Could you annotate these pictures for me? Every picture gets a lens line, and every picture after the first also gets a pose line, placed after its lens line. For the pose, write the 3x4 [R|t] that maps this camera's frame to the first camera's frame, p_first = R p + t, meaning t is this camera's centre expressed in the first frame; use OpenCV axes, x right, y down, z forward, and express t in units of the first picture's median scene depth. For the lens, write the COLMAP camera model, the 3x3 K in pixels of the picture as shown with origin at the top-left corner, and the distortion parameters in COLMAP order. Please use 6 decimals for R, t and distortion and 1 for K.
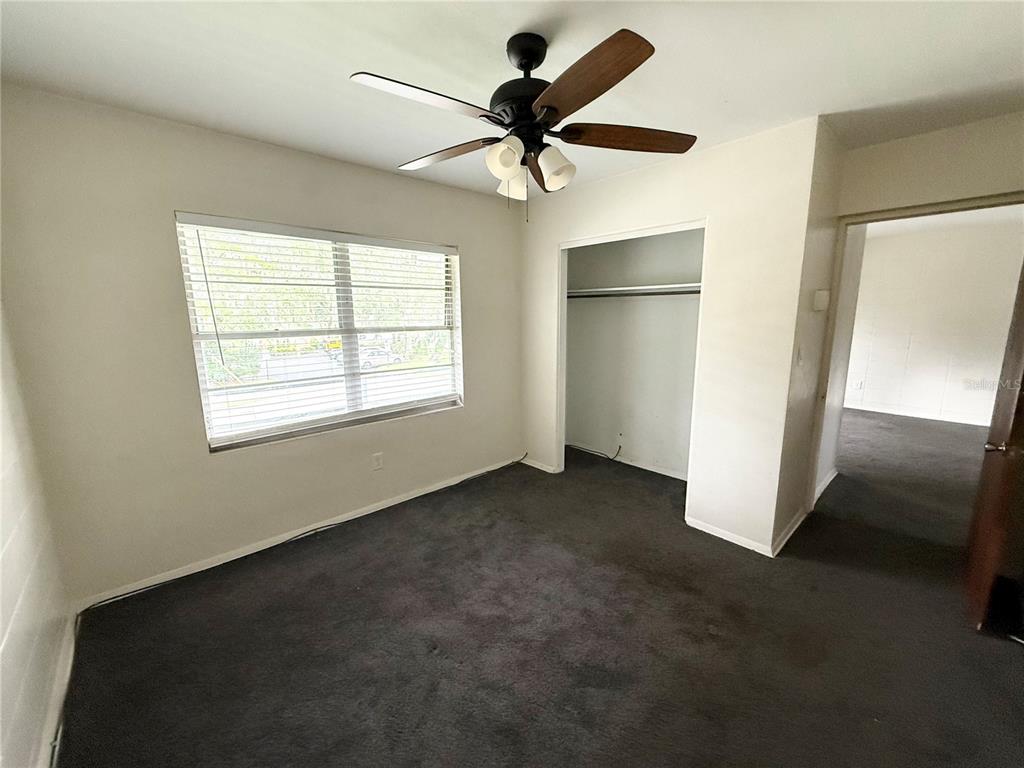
lens RADIAL K [[404.8, 0, 513.4], [0, 404.8, 387.0], [0, 0, 1]] dist [-0.001633, -0.000098]
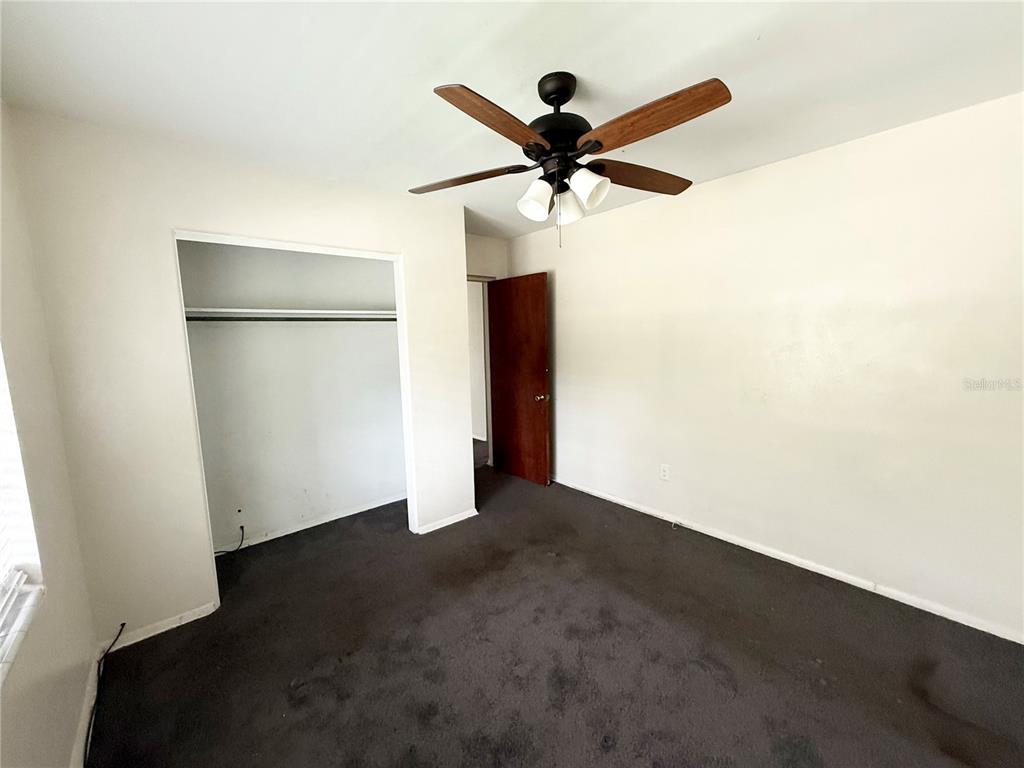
lens RADIAL K [[404.8, 0, 513.4], [0, 404.8, 387.0], [0, 0, 1]] dist [-0.001633, -0.000098]
pose [[0.038361, -0.124012, 0.991539, -0.619627], [0.207245, 0.971681, 0.113511, -0.119147], [-0.977537, 0.201137, 0.062975, 0.667818]]
